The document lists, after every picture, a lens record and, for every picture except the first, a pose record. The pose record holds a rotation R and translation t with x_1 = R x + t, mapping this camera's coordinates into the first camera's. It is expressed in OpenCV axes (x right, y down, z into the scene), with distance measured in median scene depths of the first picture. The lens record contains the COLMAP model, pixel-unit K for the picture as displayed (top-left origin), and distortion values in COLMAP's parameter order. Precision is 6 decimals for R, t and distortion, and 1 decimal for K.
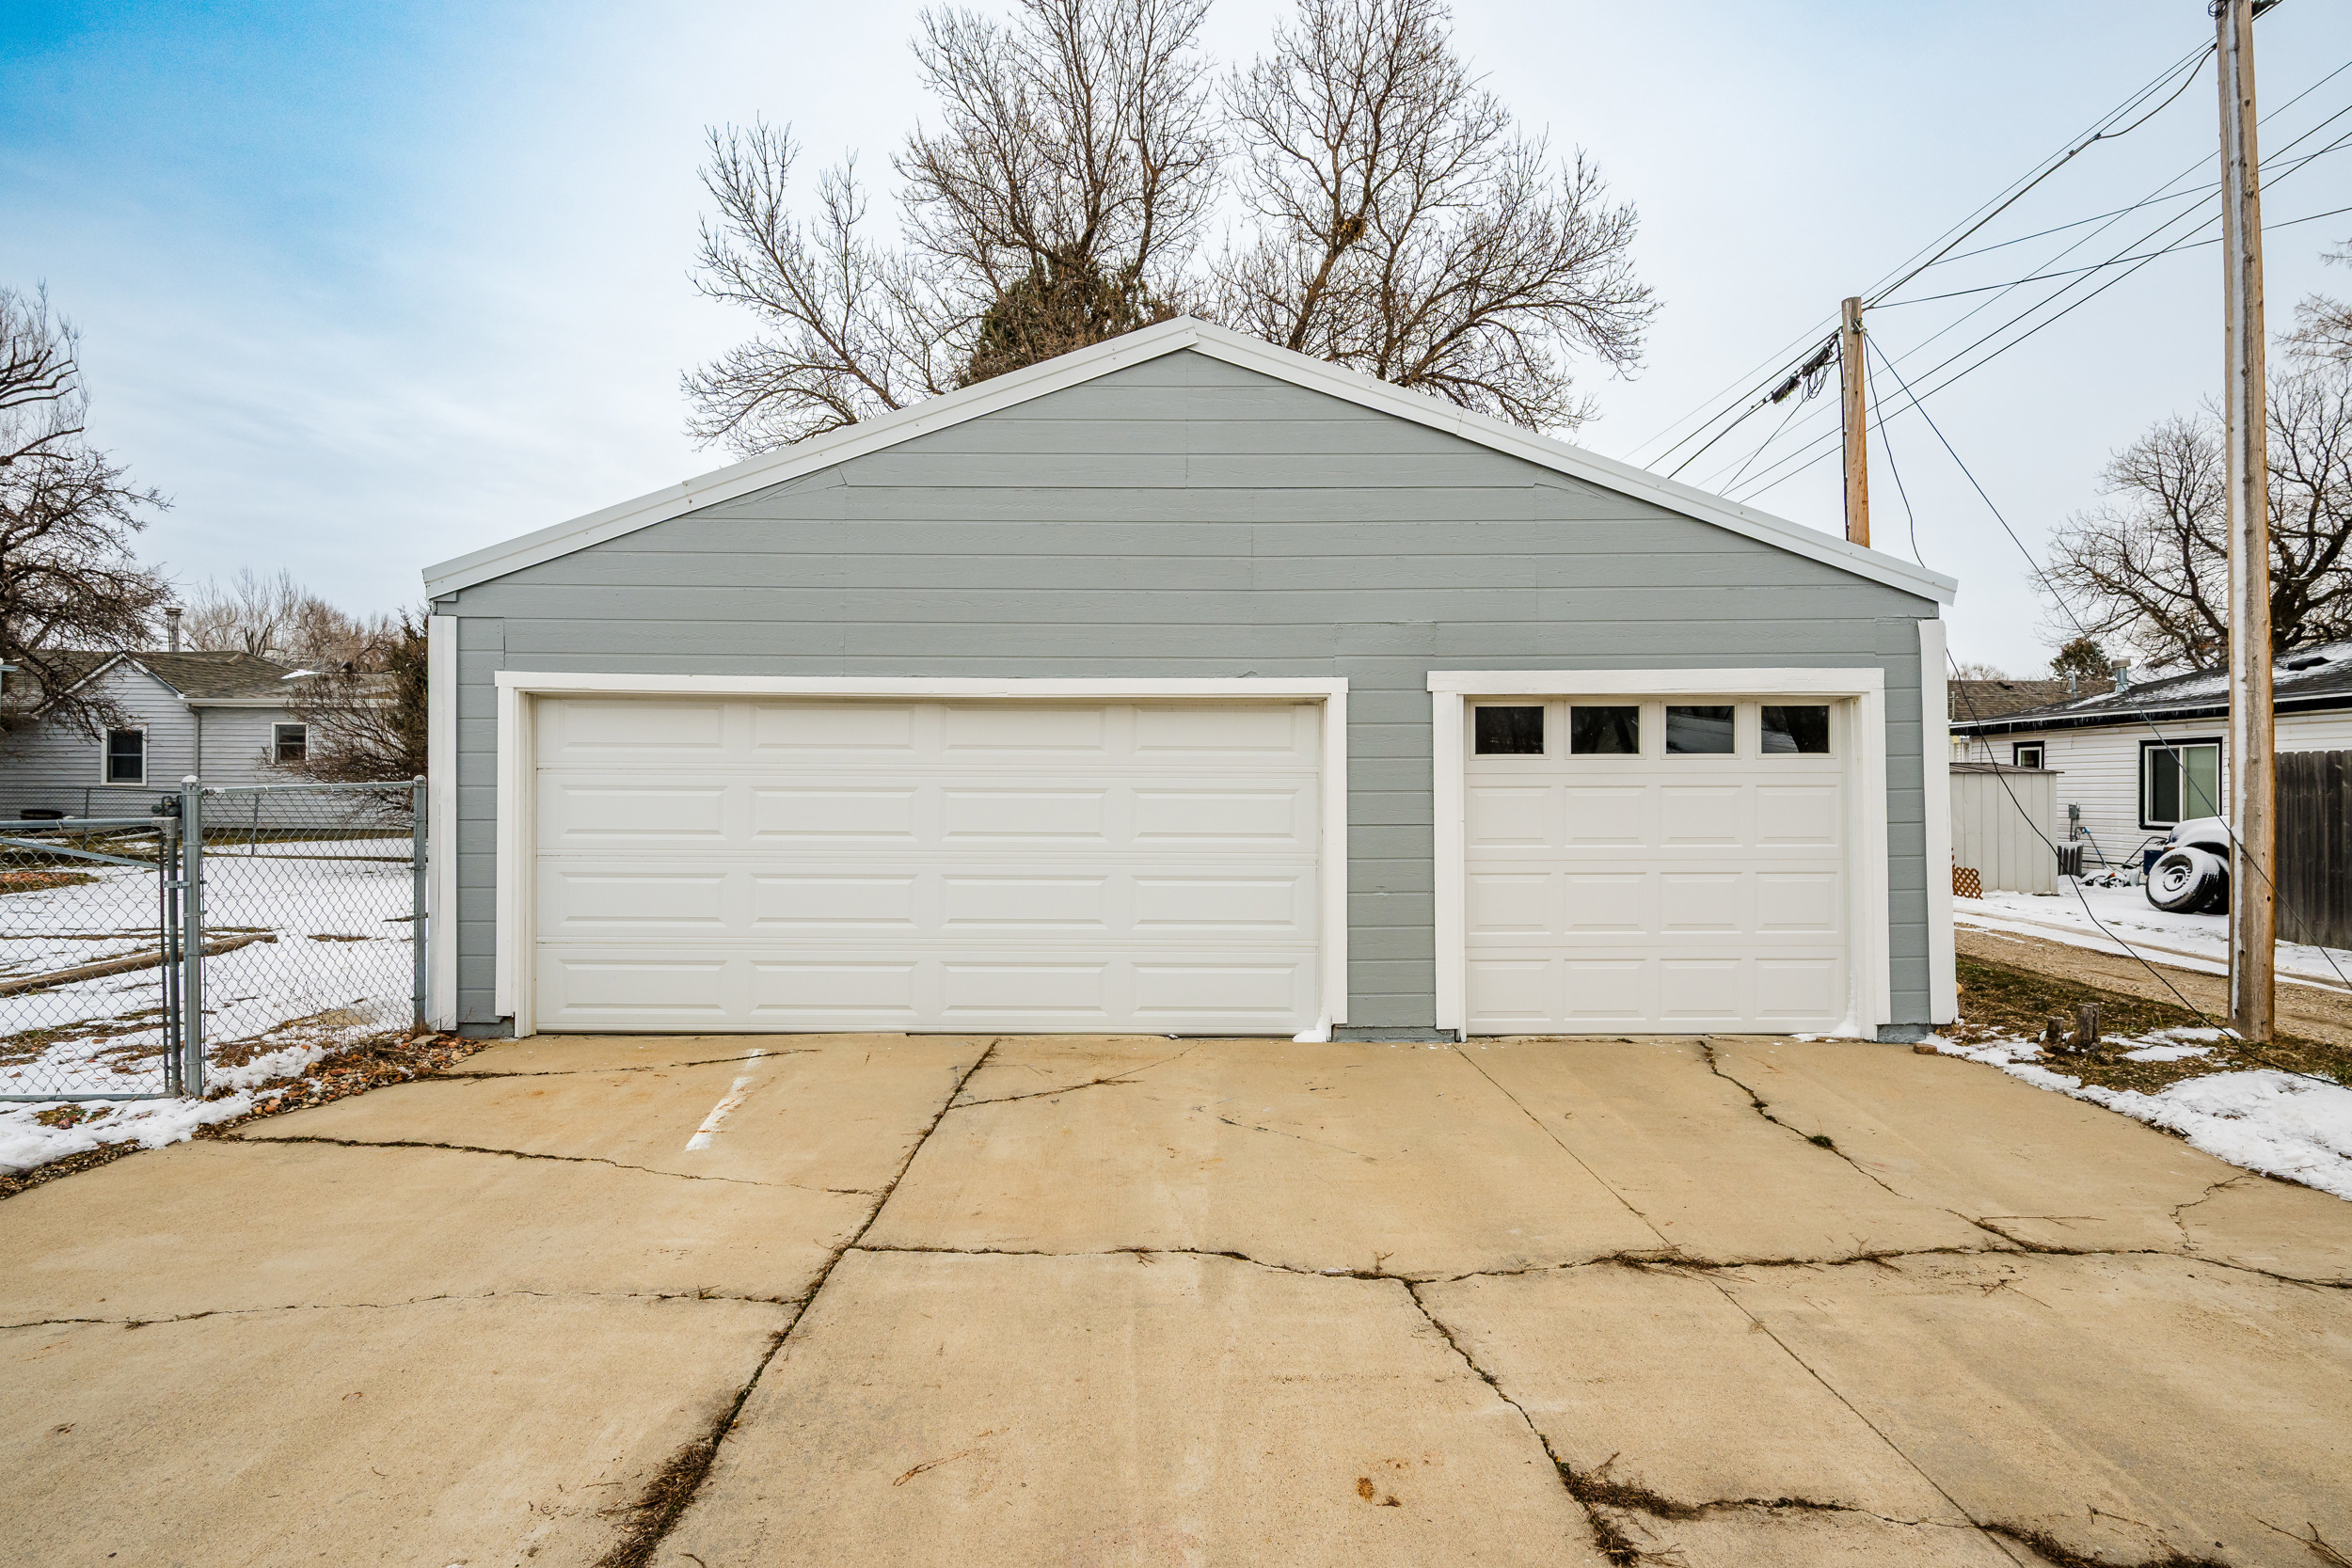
lens RADIAL K [[1146.4, 0, 1176.0], [0, 1146.4, 784.0], [0, 0, 1]] dist [-0.002541, -0.000365]
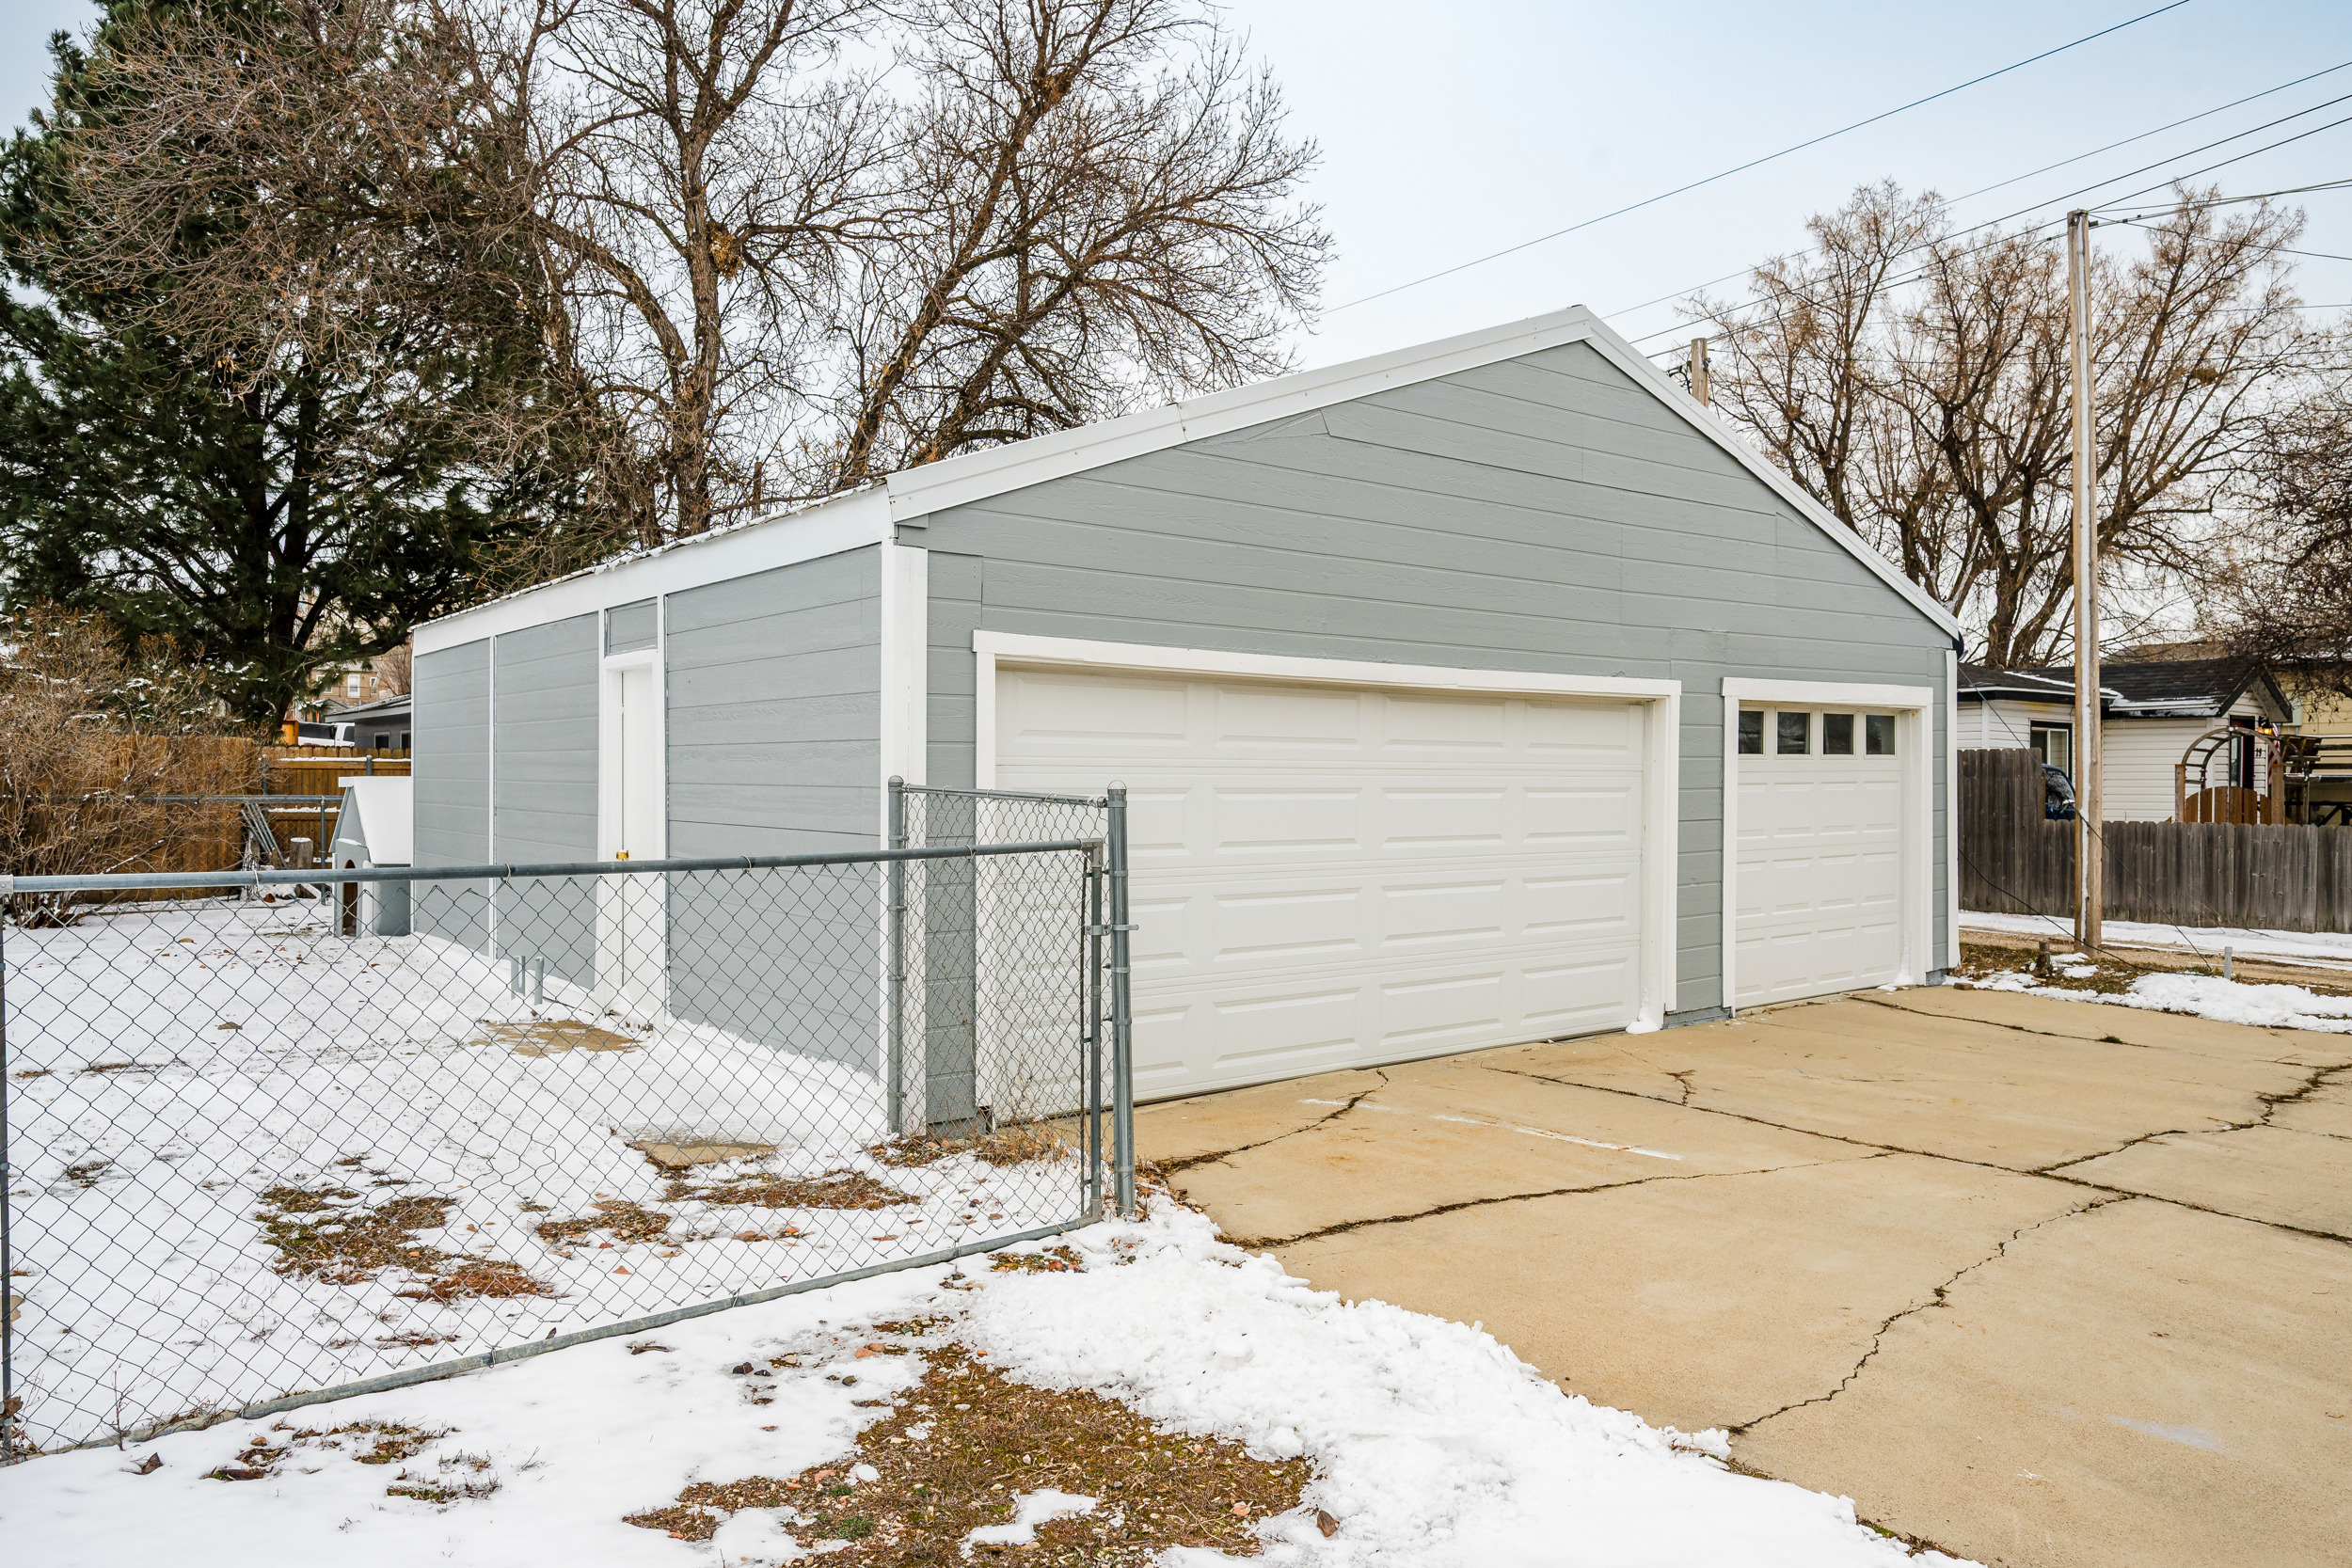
lens RADIAL K [[1607.5, 0, 1176.0], [0, 1607.5, 784.0], [0, 0, 1]] dist [-0.007091, 0.000311]
pose [[0.787891, -0.005260, 0.615792, -1.095923], [-0.000775, 0.999954, 0.009534, -0.011397], [-0.615814, -0.007988, 0.787851, 0.121778]]
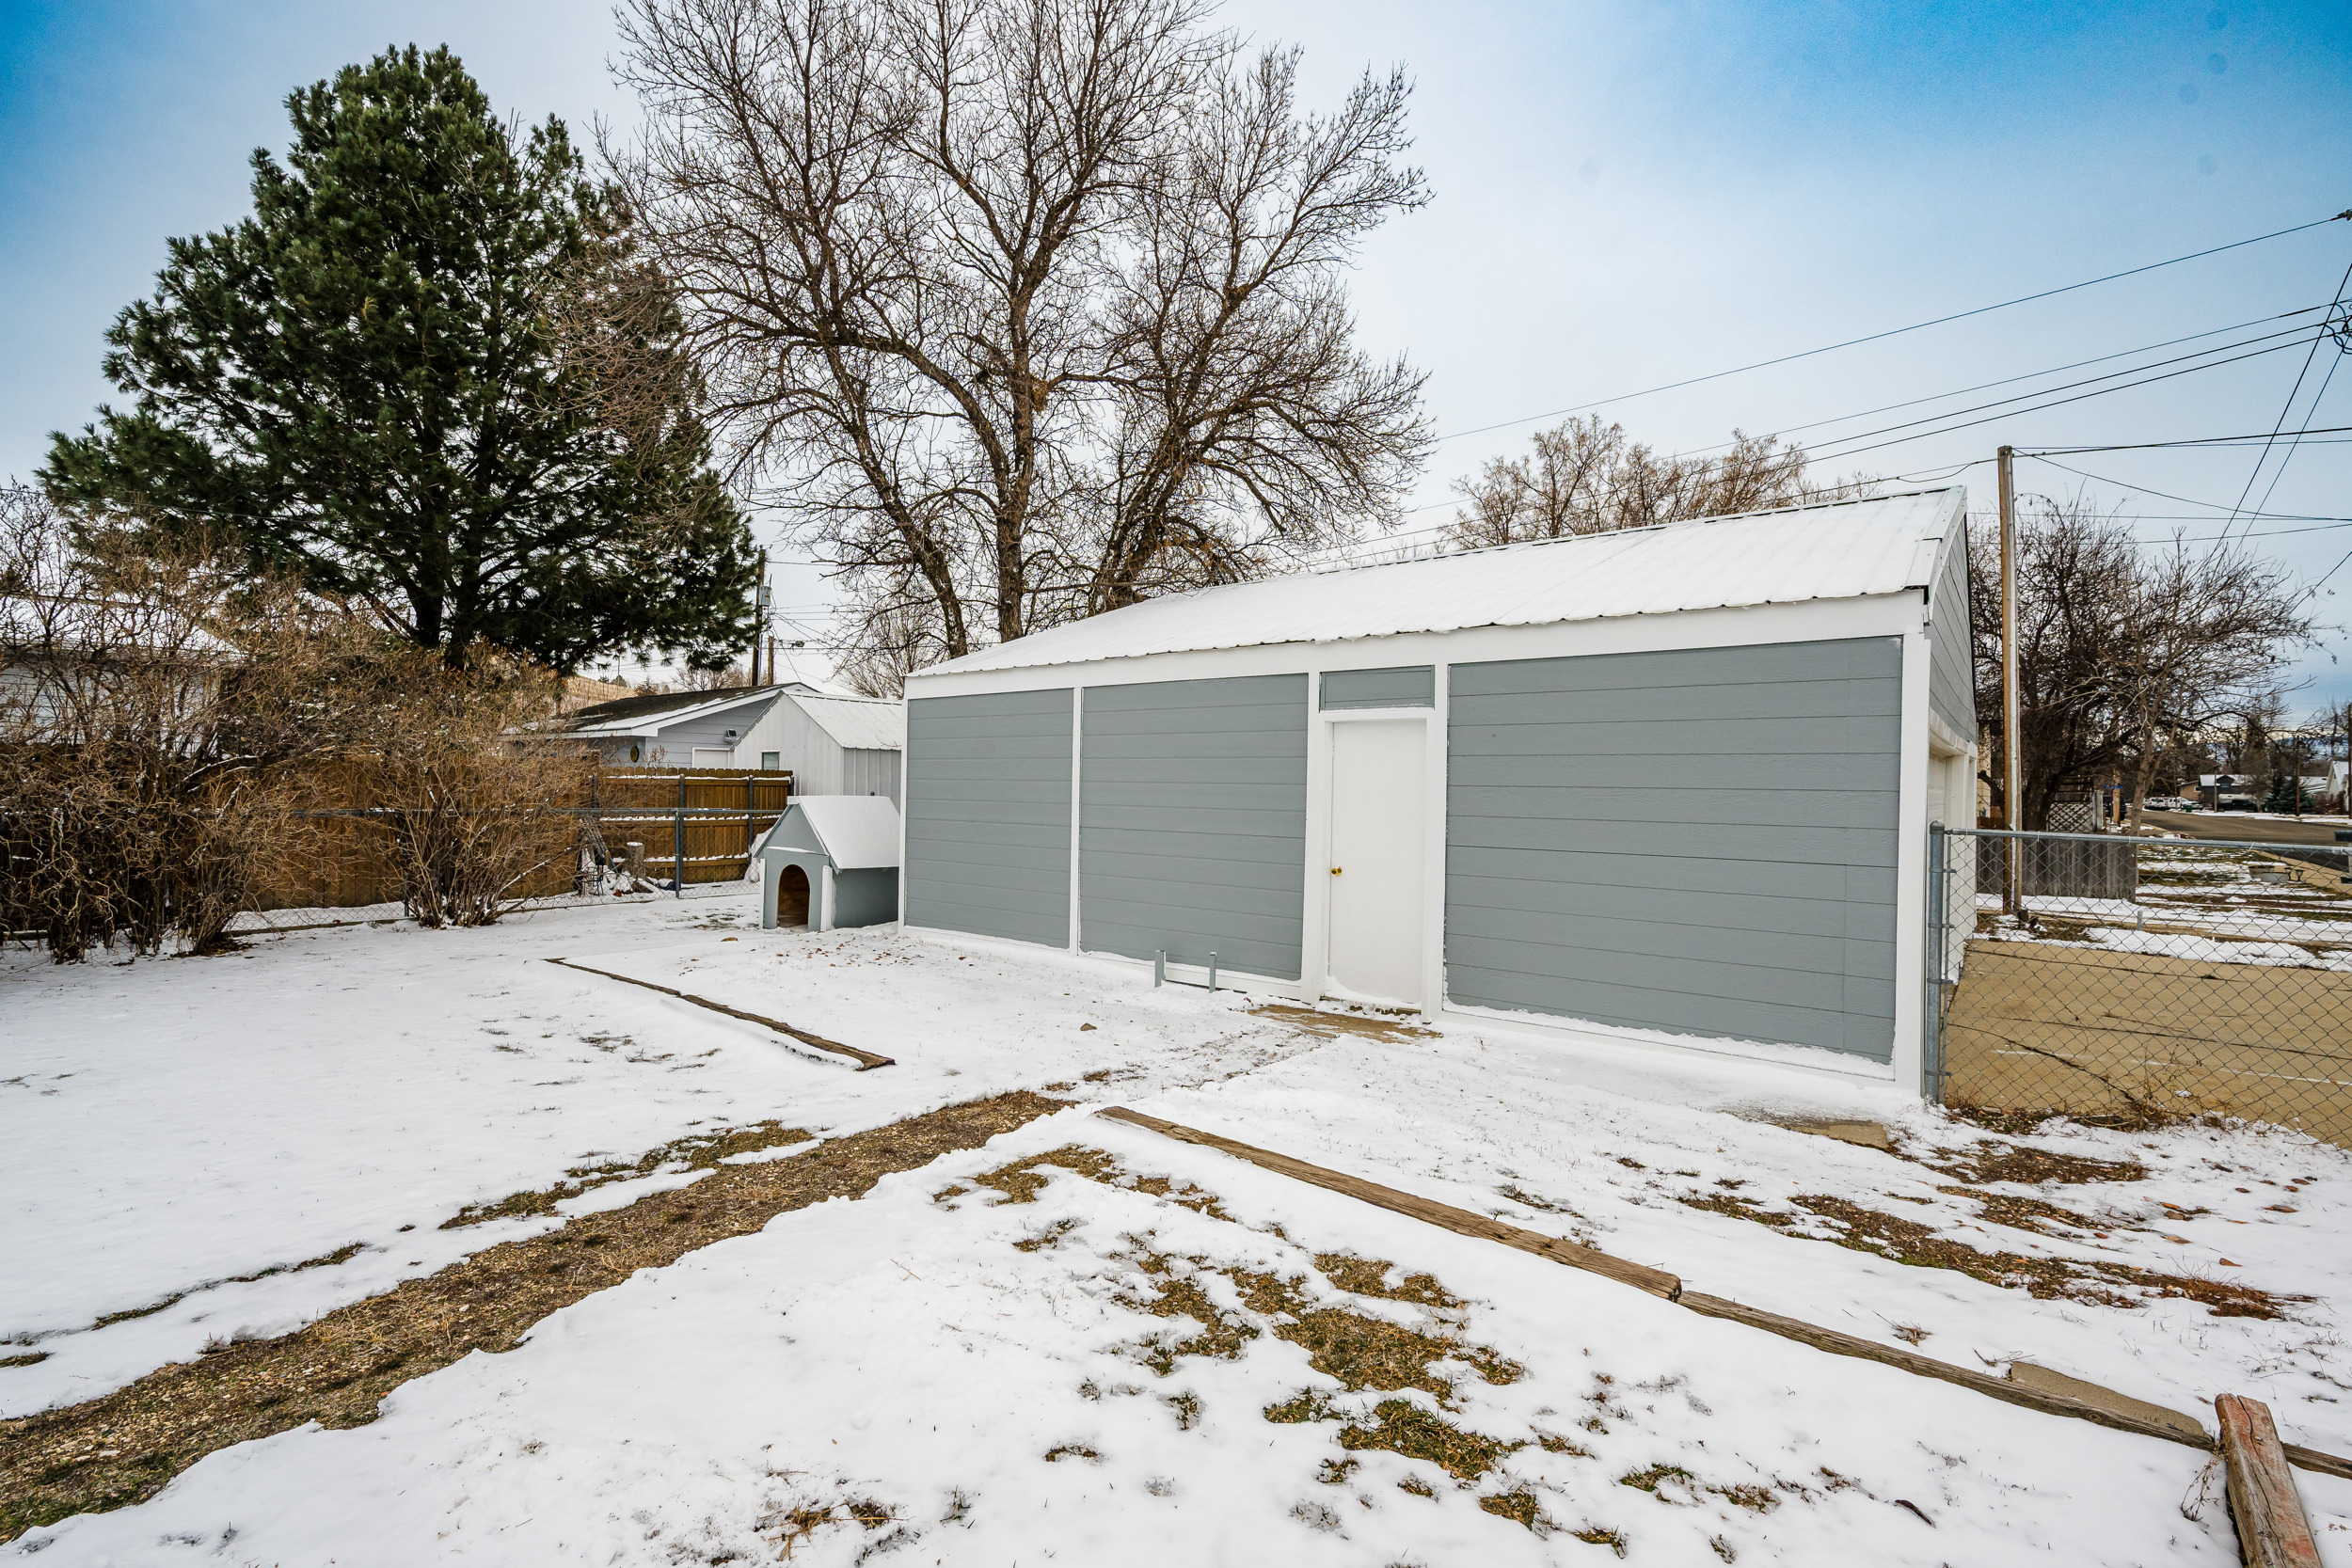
lens RADIAL K [[1077.1, 0, 1176.0], [0, 1077.1, 784.0], [0, 0, 1]] dist [0.003213, 0.000331]
pose [[0.607774, -0.000068, 0.794110, -1.625081], [-0.009219, 0.999932, 0.007141, -0.036562], [-0.794057, -0.011661, 0.607732, 0.916486]]
